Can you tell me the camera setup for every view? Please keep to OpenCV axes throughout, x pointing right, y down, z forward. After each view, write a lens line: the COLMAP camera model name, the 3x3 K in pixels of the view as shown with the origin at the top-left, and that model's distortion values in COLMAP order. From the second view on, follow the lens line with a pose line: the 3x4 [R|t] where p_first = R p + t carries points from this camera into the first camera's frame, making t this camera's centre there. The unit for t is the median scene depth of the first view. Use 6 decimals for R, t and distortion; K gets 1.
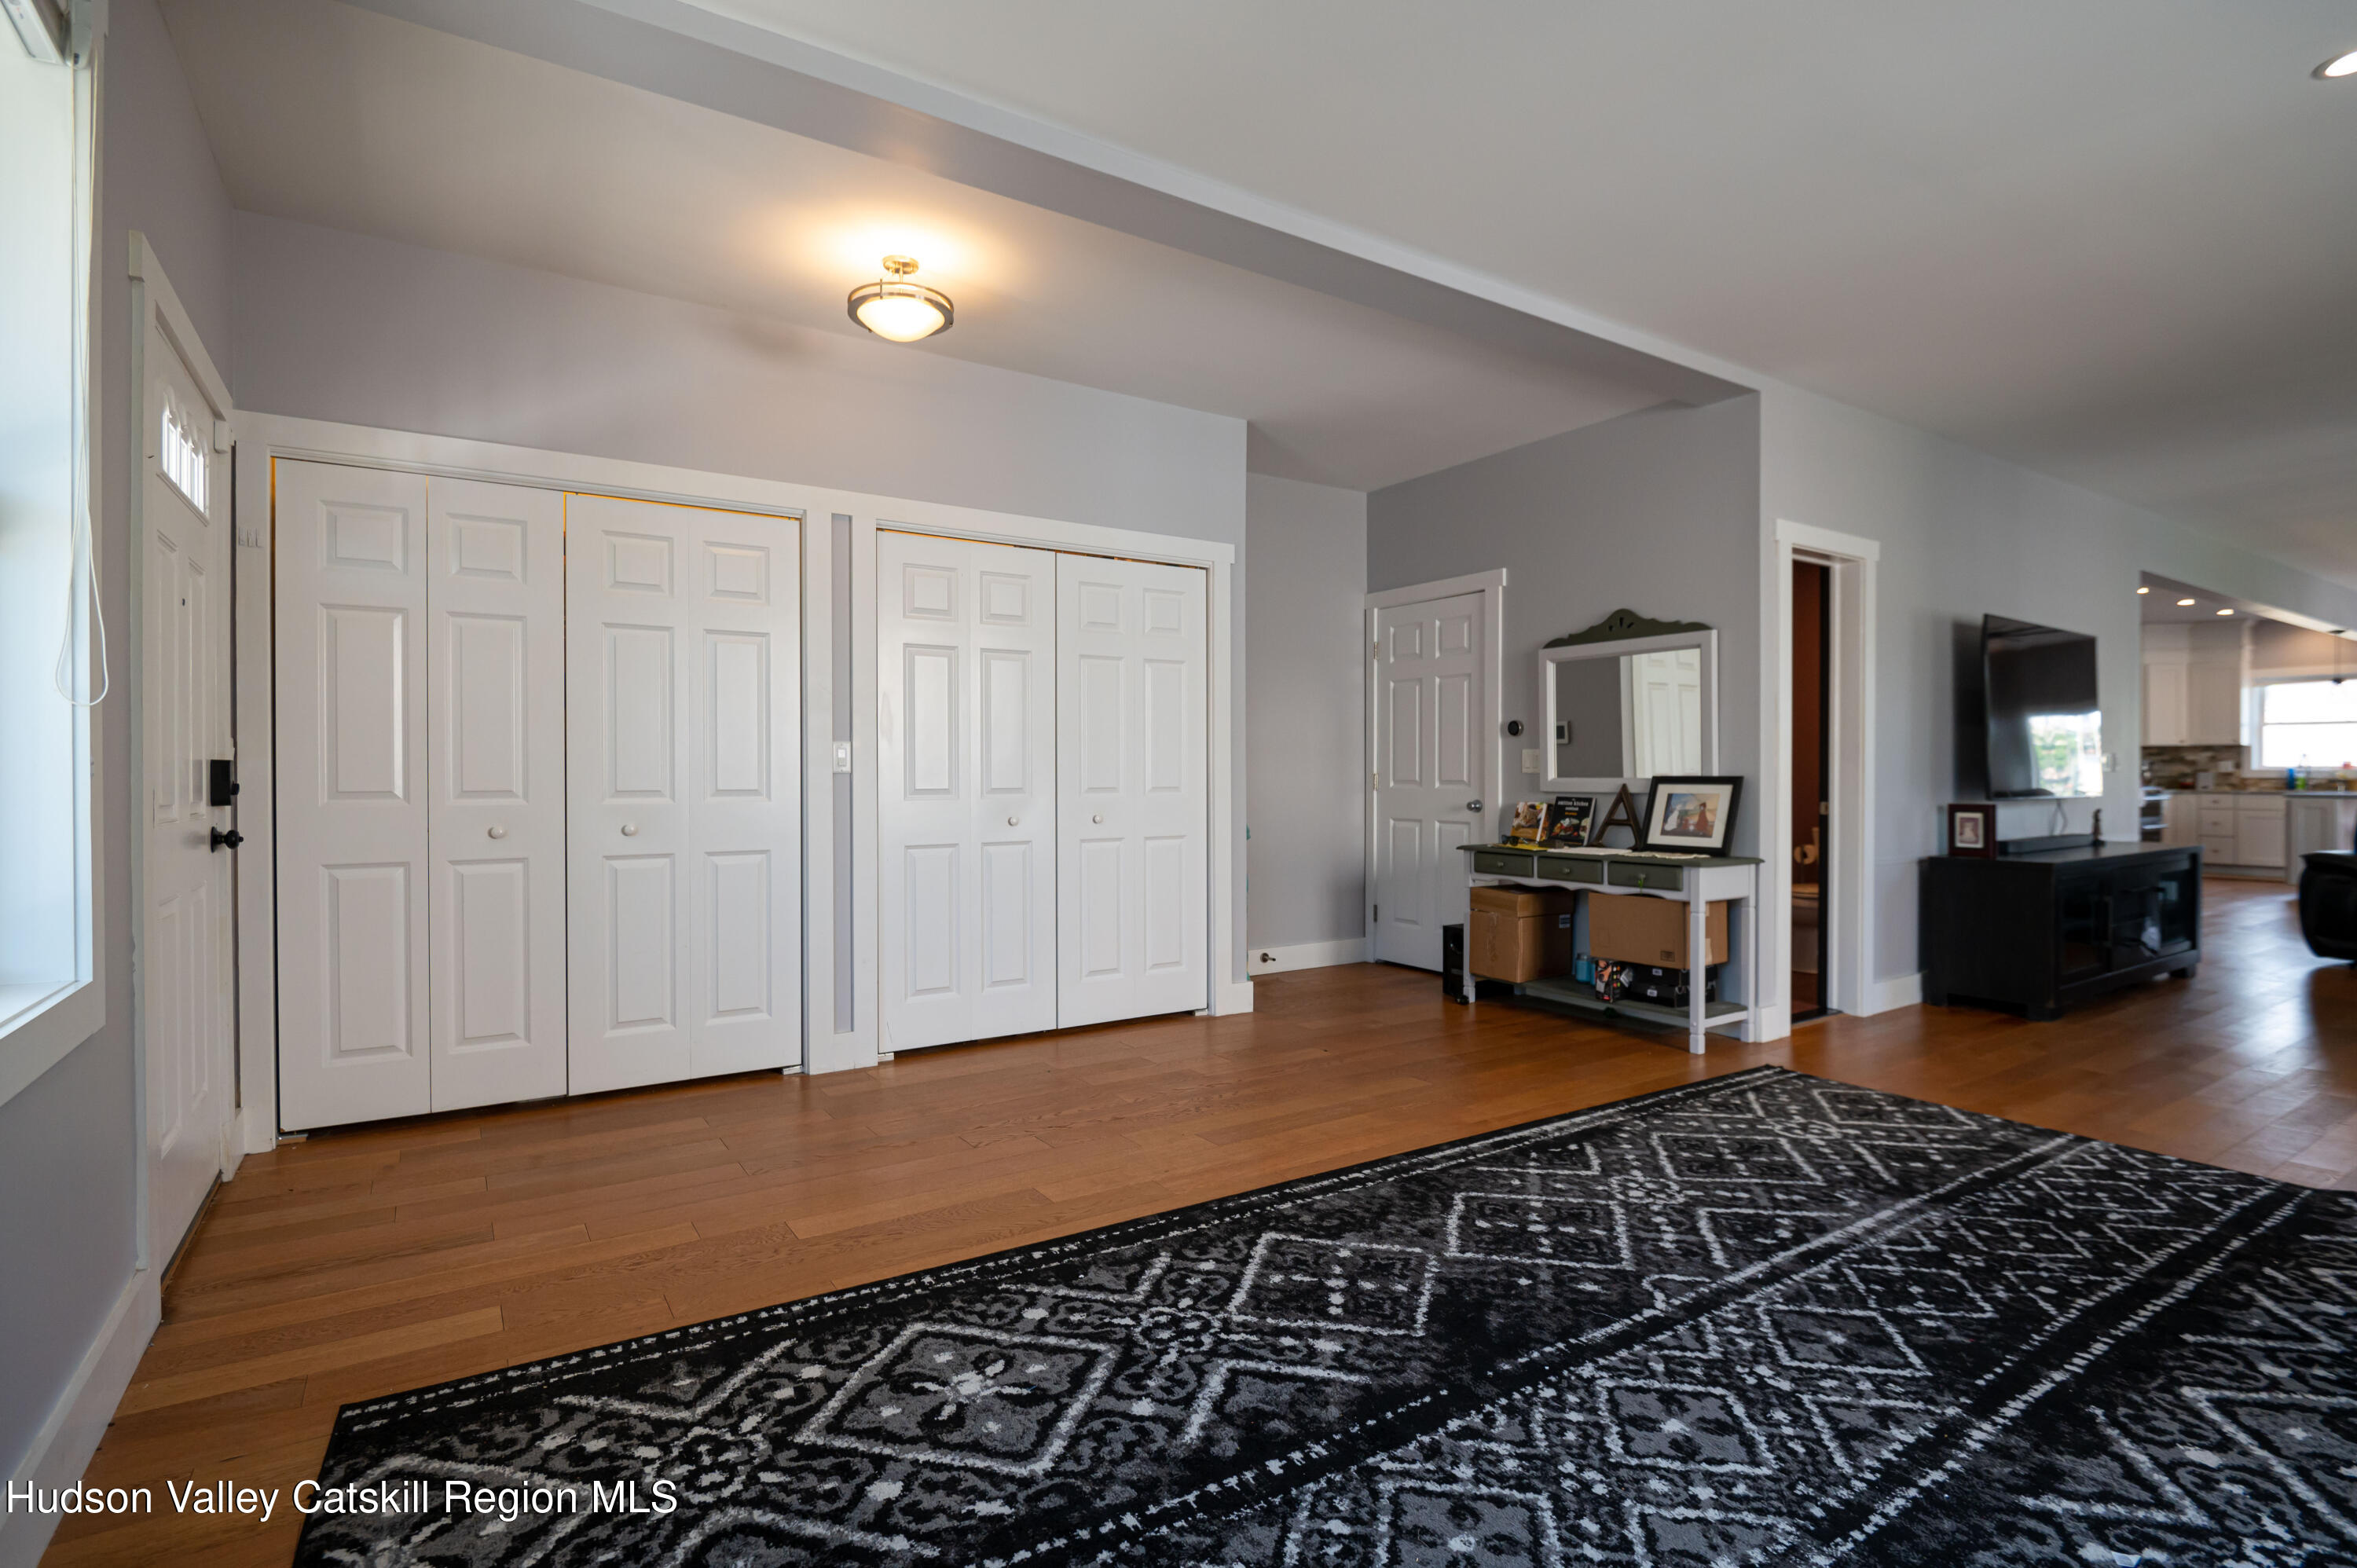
lens RADIAL K [[1098.8, 0, 1174.0], [0, 1098.8, 779.7], [0, 0, 1]] dist [-0.006308, -0.006211]
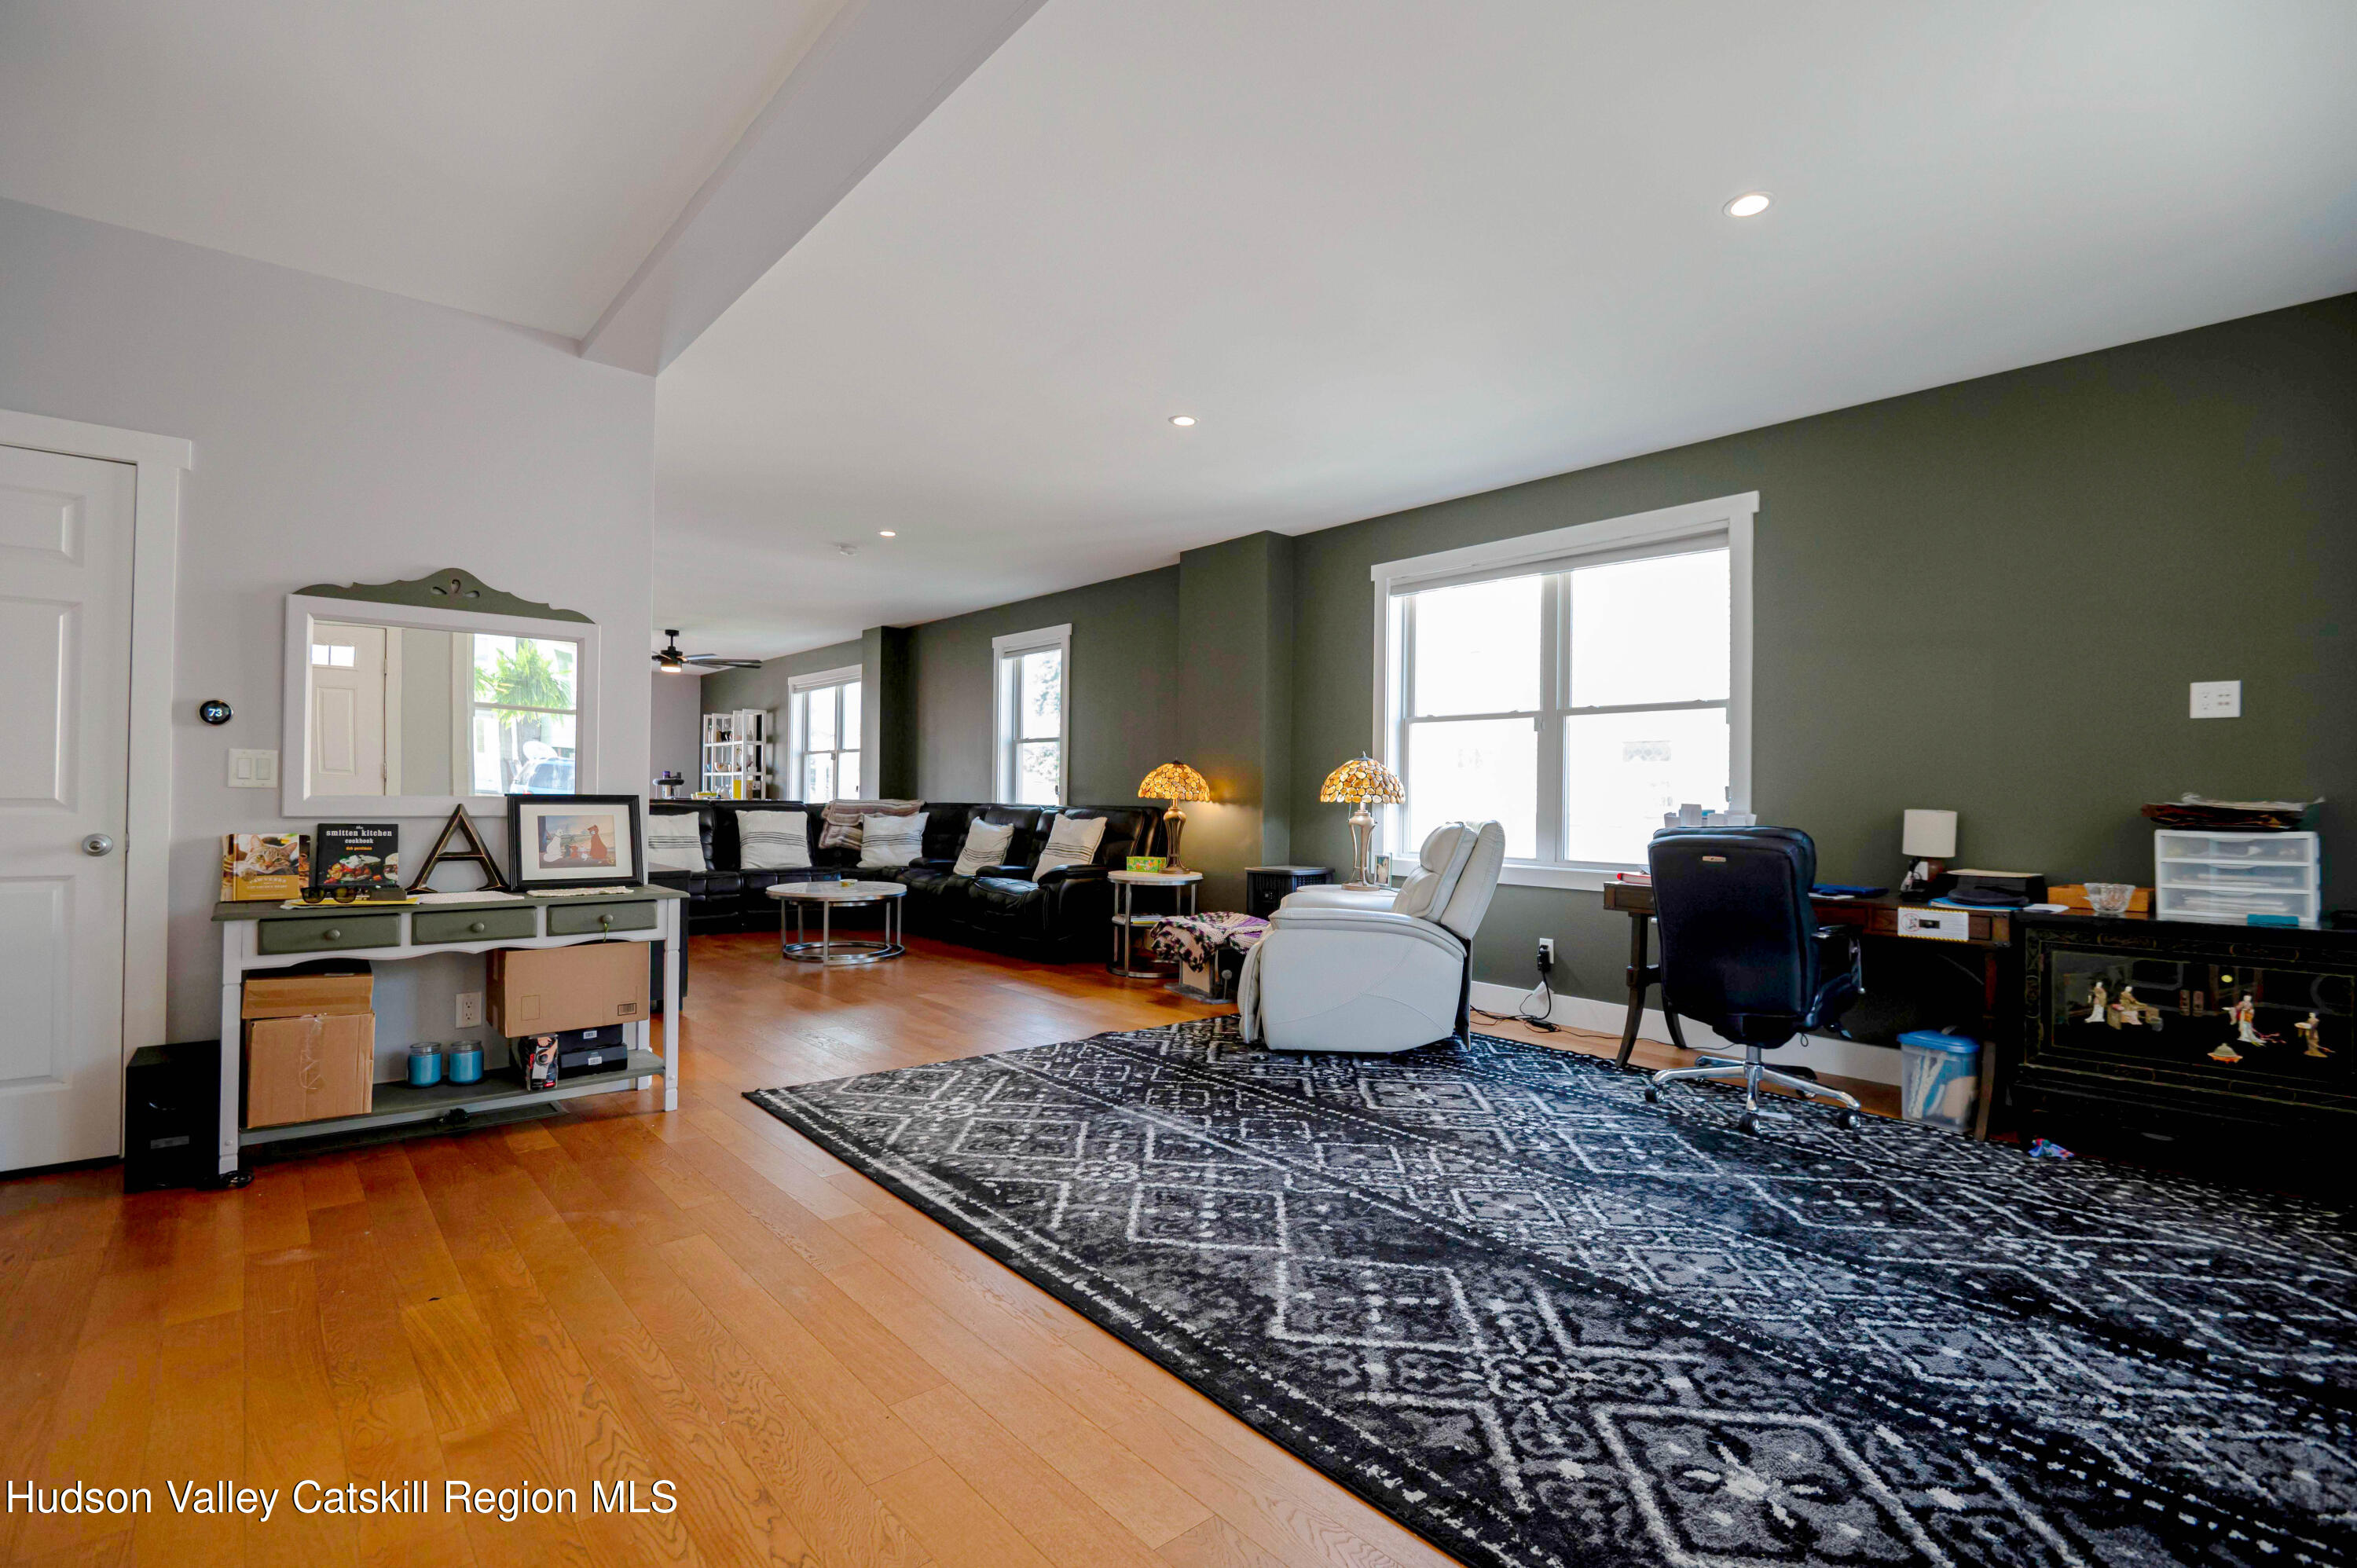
lens RADIAL K [[1098.8, 0, 1183.9], [0, 1098.8, 791.5], [0, 0, 1]] dist [-0.006308, -0.006211]
pose [[-0.137099, 0.002153, 0.990555, -0.812057], [-0.006119, 0.999977, -0.003020, -0.011926], [-0.990538, -0.006475, -0.137082, 1.271424]]
